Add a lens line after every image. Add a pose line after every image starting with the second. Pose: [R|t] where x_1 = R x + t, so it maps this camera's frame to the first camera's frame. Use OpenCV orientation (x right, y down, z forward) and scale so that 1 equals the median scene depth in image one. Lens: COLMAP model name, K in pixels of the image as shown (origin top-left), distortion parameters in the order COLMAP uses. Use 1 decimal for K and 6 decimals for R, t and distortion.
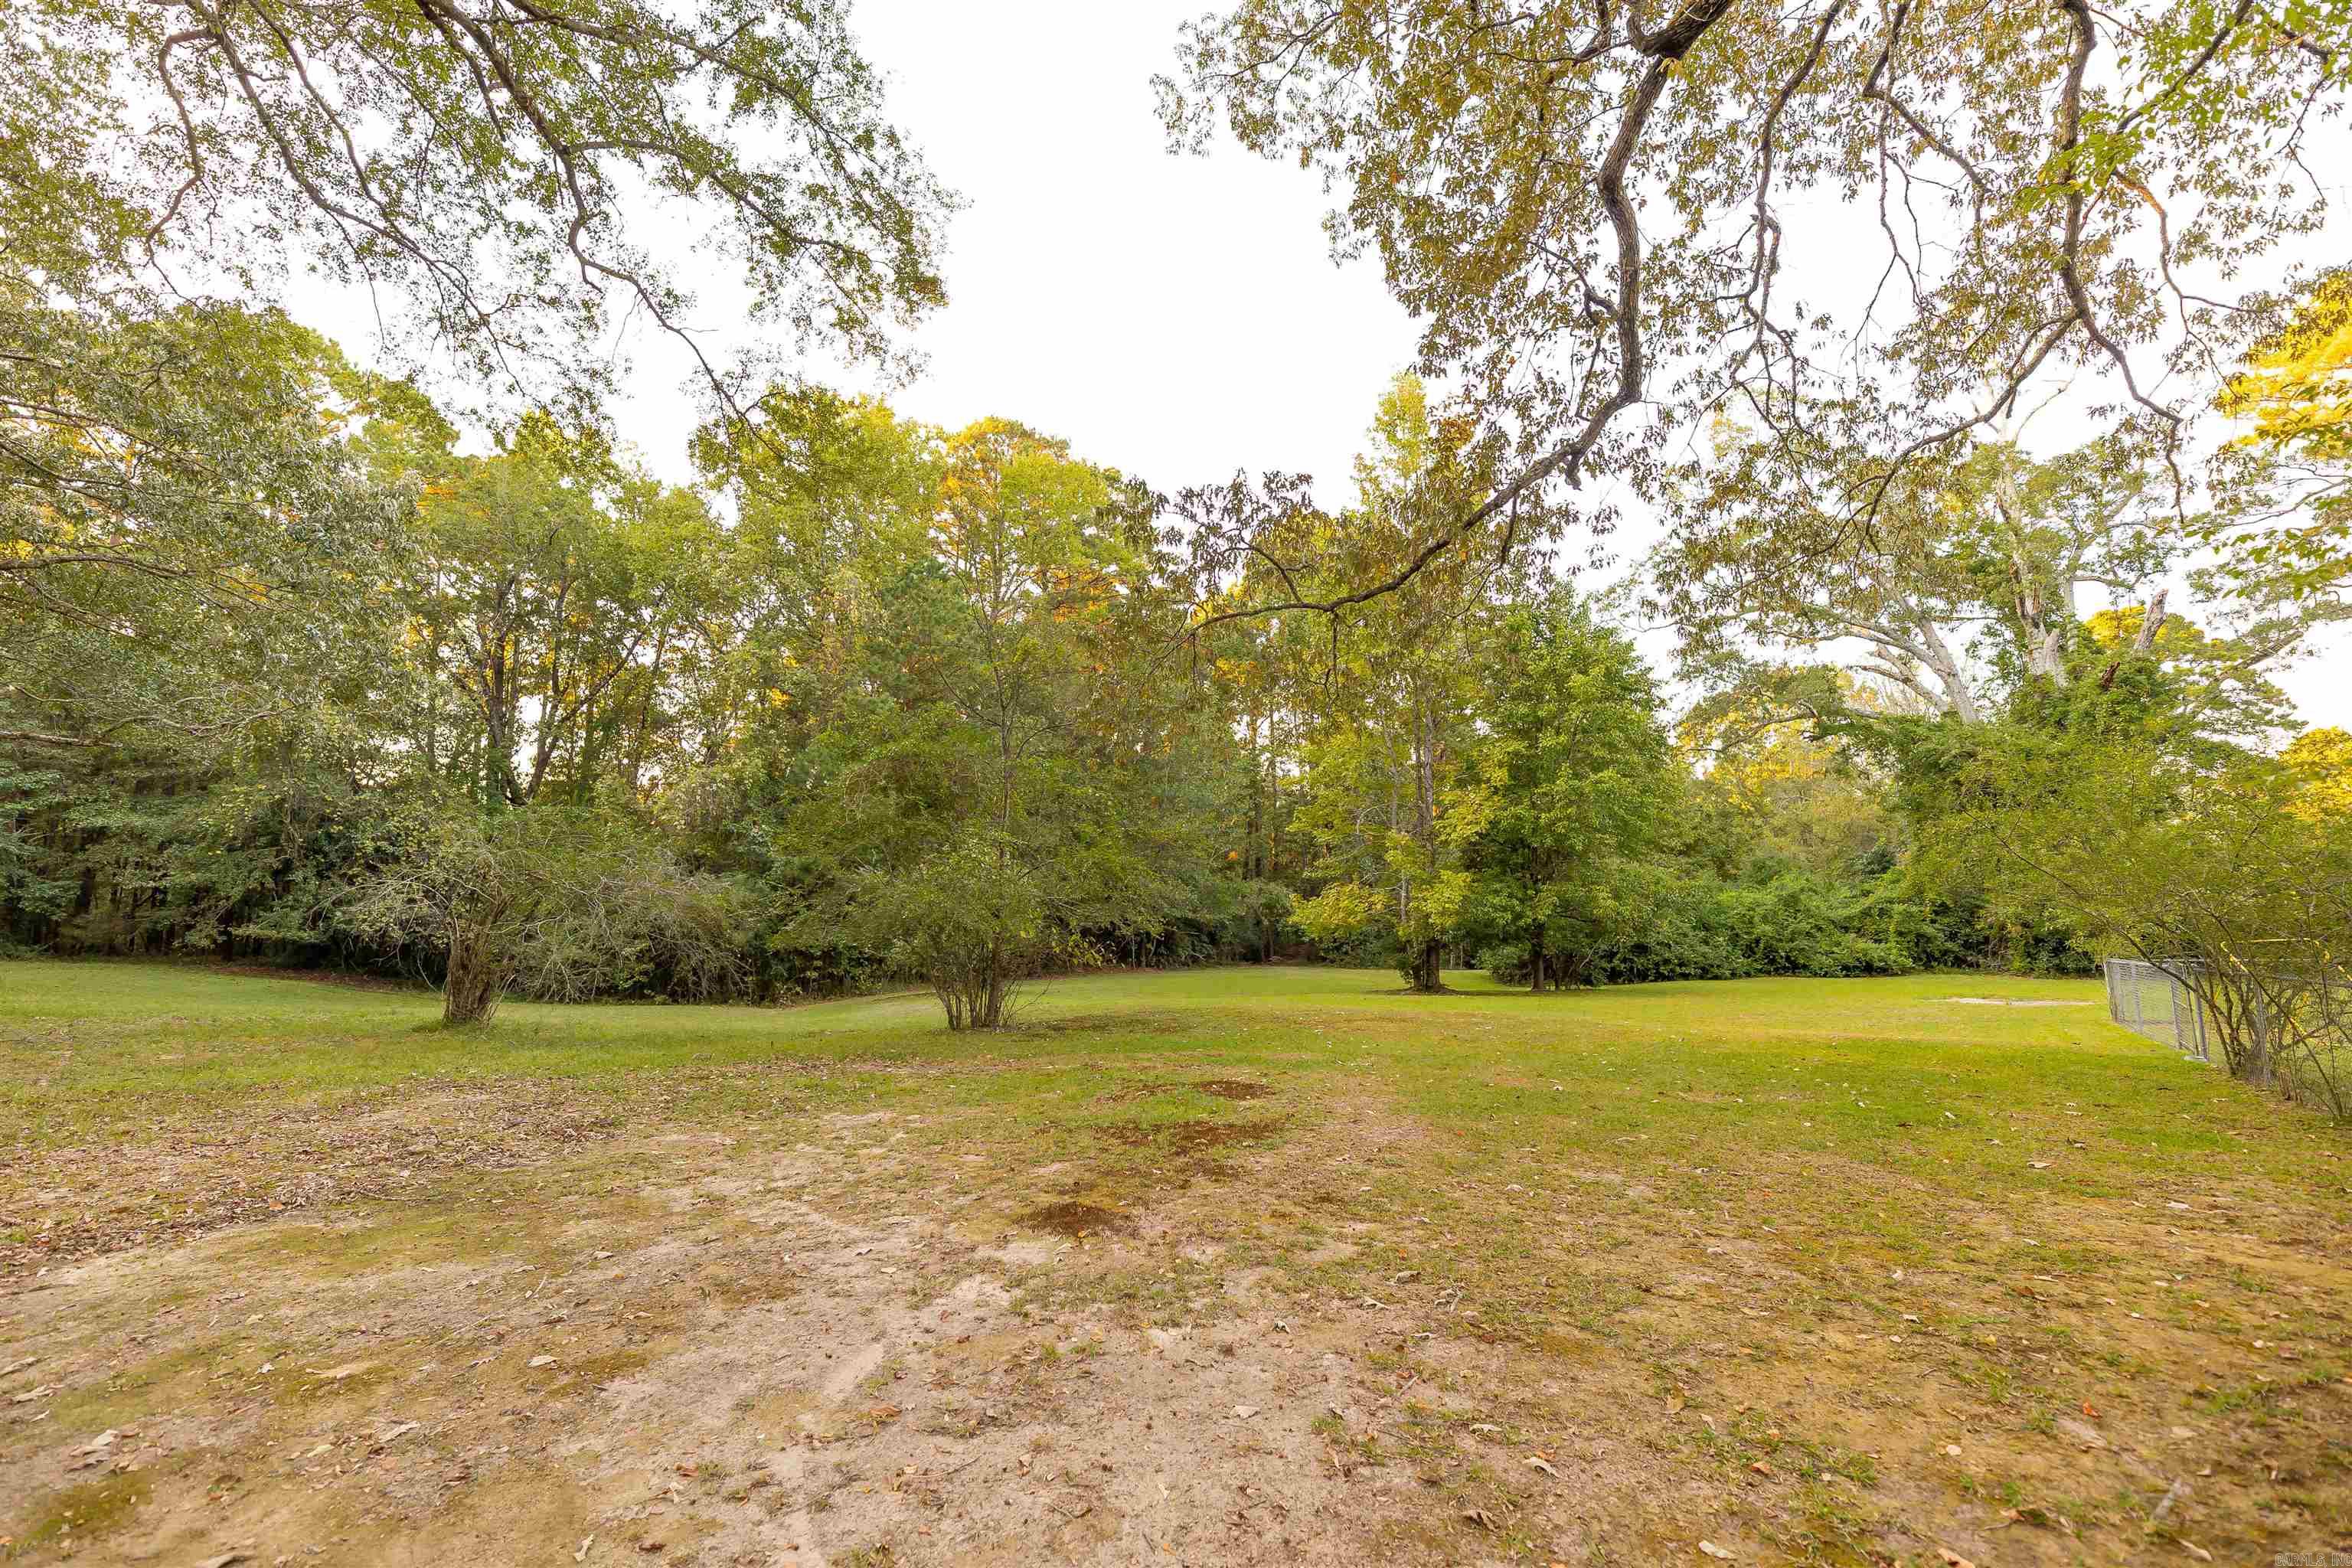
lens RADIAL K [[908.3, 0, 1169.9], [0, 908.3, 784.1], [0, 0, 1]] dist [-0.000127, 0.000079]
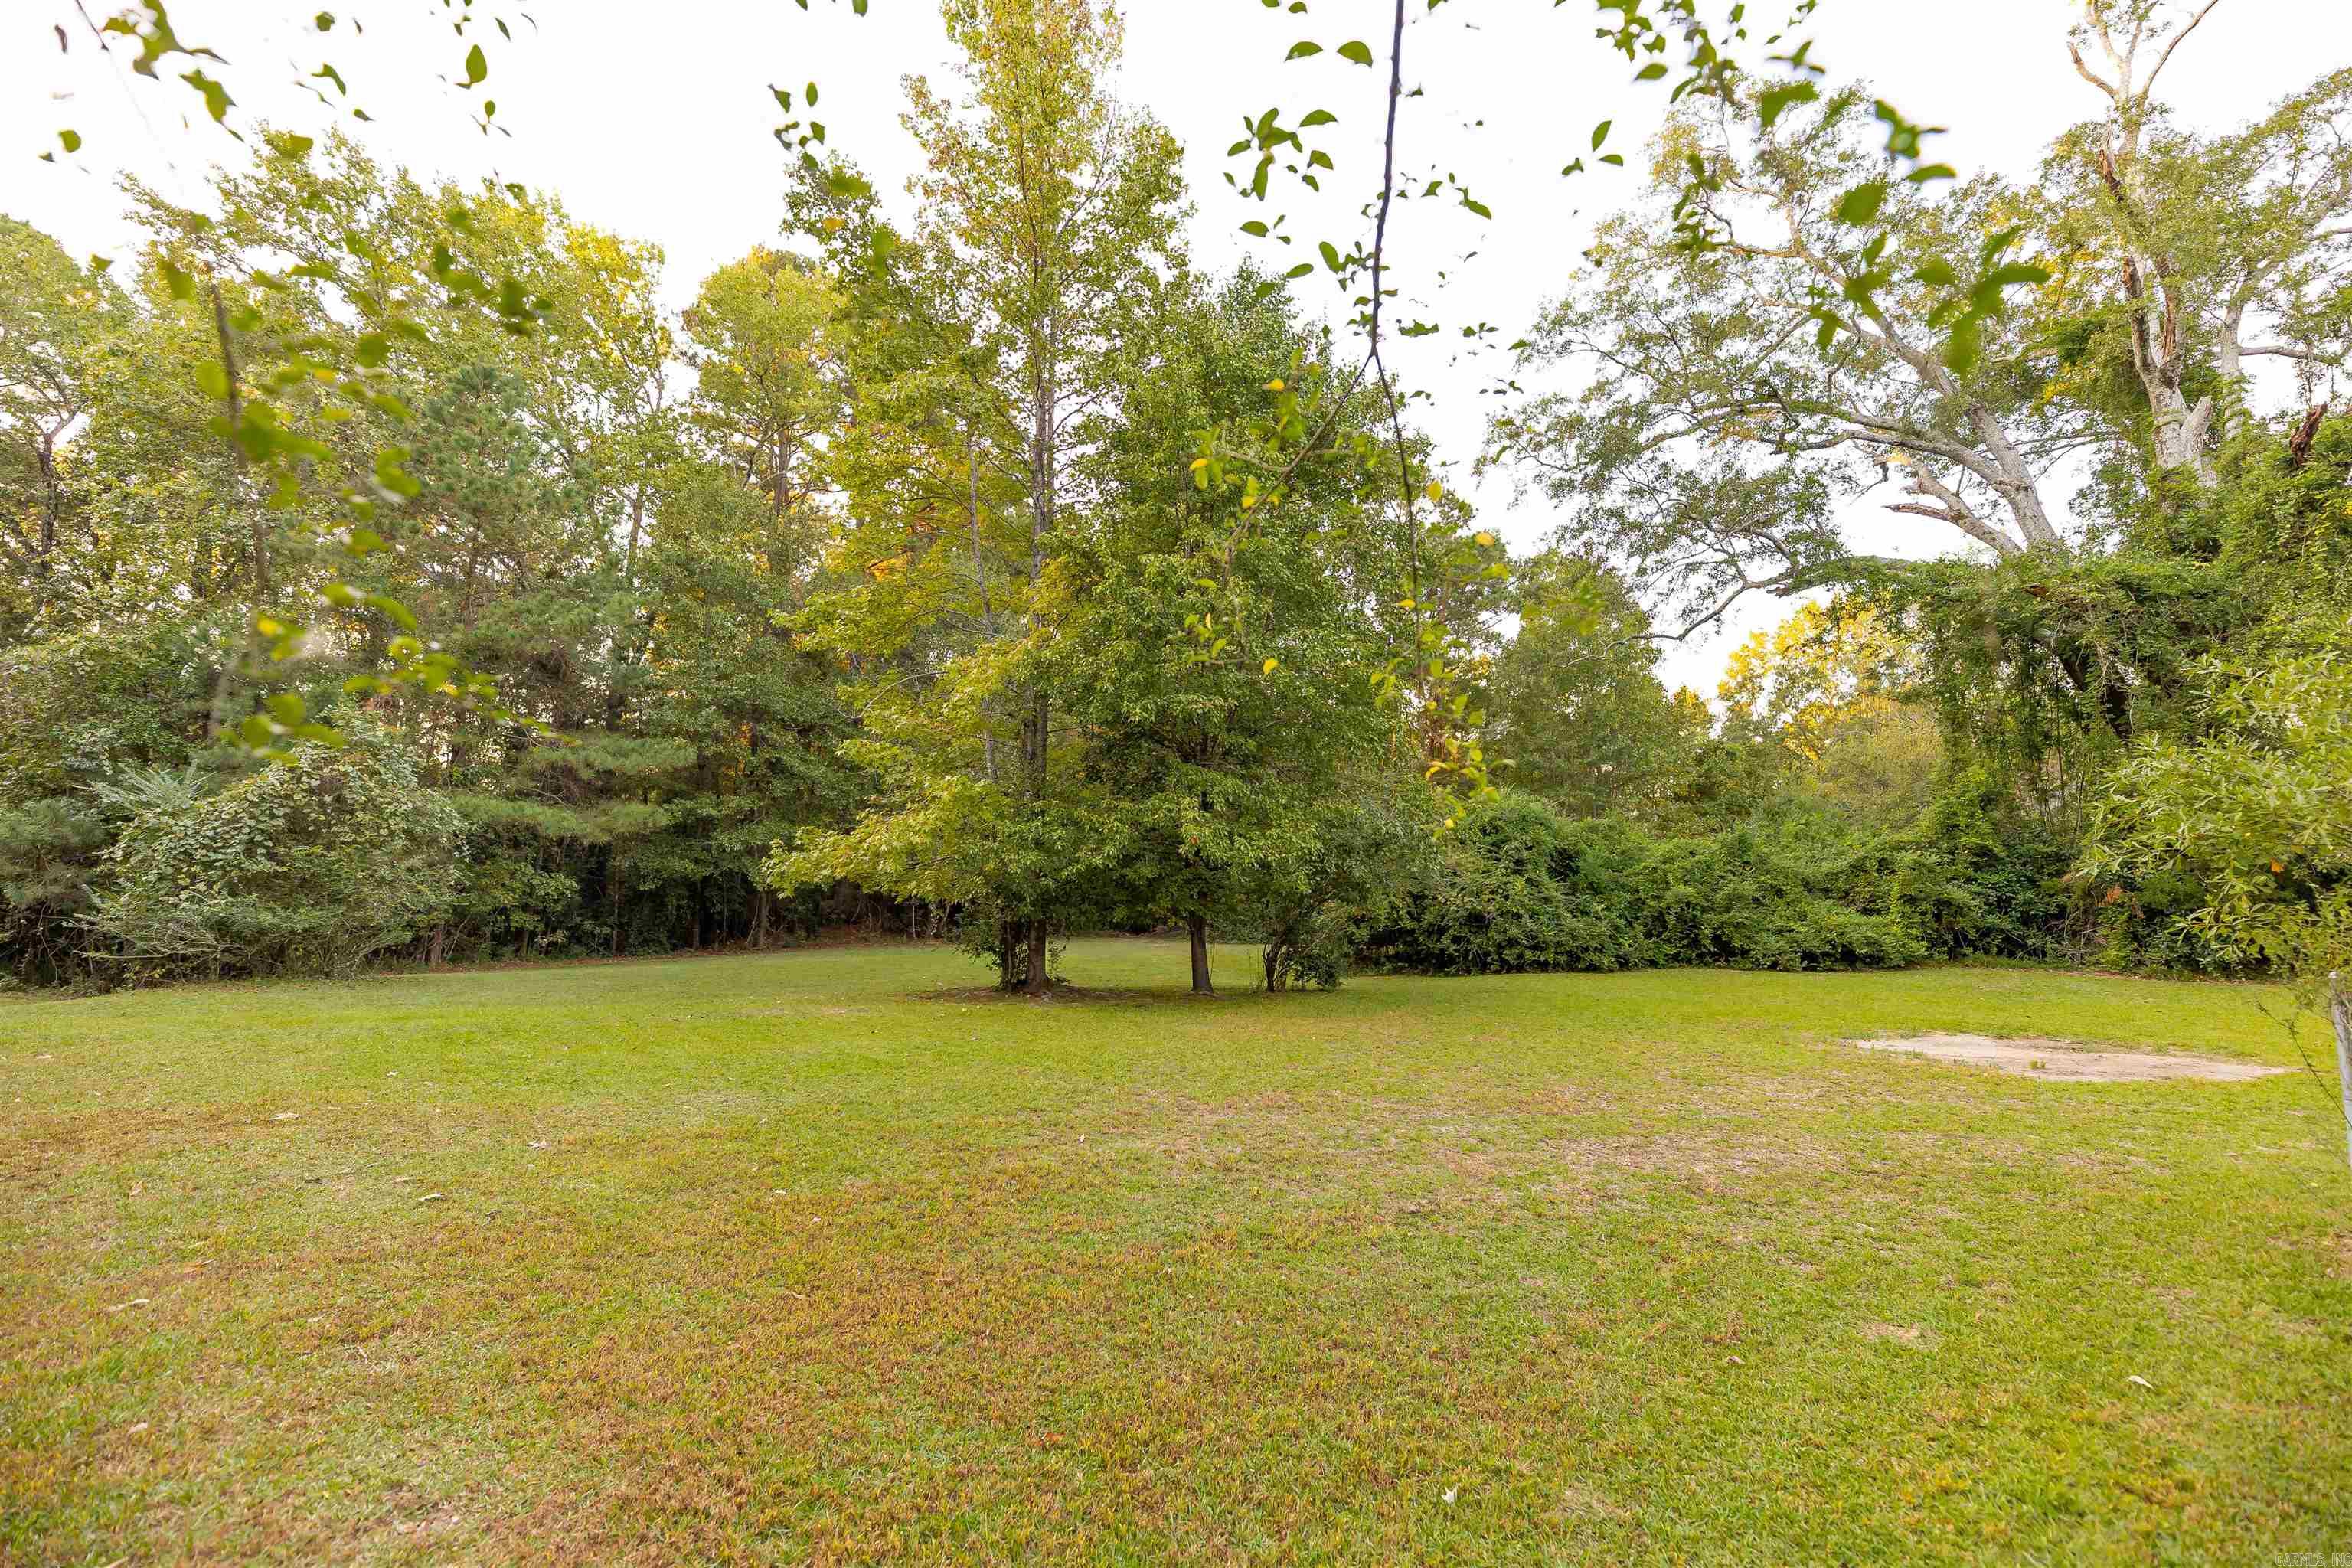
lens RADIAL K [[908.3, 0, 1182.4], [0, 908.3, 782.2], [0, 0, 1]] dist [-0.000127, 0.000079]
pose [[0.997528, -0.002492, -0.070222, 0.364002], [0.004973, 0.999368, 0.035188, 0.062654], [0.070090, -0.035450, 0.996911, 0.366057]]
